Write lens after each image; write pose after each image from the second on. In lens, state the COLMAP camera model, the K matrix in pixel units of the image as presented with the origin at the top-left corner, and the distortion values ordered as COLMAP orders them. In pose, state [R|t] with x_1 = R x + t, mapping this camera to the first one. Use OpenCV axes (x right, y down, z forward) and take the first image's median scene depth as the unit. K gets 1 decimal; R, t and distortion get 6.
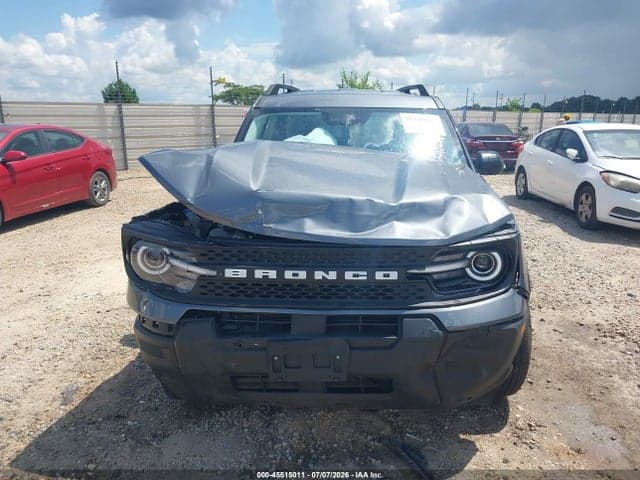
lens RADIAL K [[513.6, 0, 320.3], [0, 513.6, 238.3], [0, 0, 1]] dist [0.002868, -0.004621]
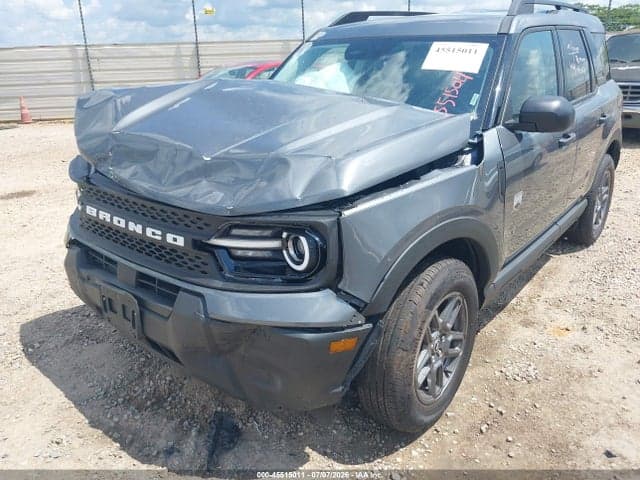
lens RADIAL K [[521.0, 0, 317.4], [0, 521.0, 248.3], [0, 0, 1]] dist [0.007006, -0.008868]
pose [[0.795558, 0.188781, -0.575717, 0.745786], [-0.110726, 0.979518, 0.168182, -0.079365], [0.595674, -0.070052, 0.800165, 0.384408]]
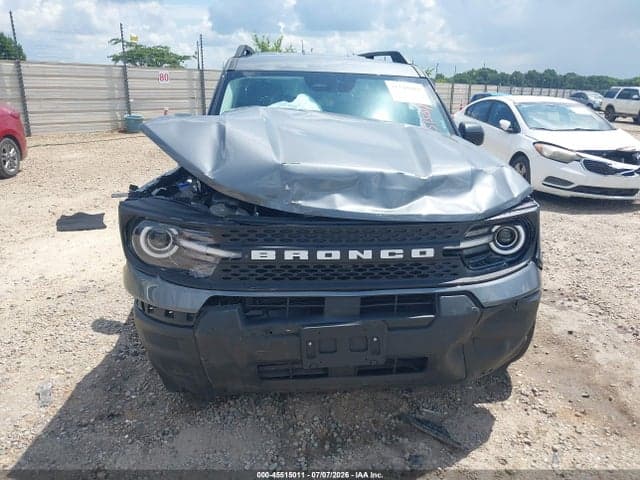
lens RADIAL K [[513.0, 0, 319.9], [0, 513.0, 242.7], [0, 0, 1]] dist [0.005723, -0.009661]
pose [[0.984925, -0.026126, 0.170999, -0.200482], [0.014243, 0.997420, 0.070353, -0.014874], [-0.172396, -0.066857, 0.982756, 0.079823]]
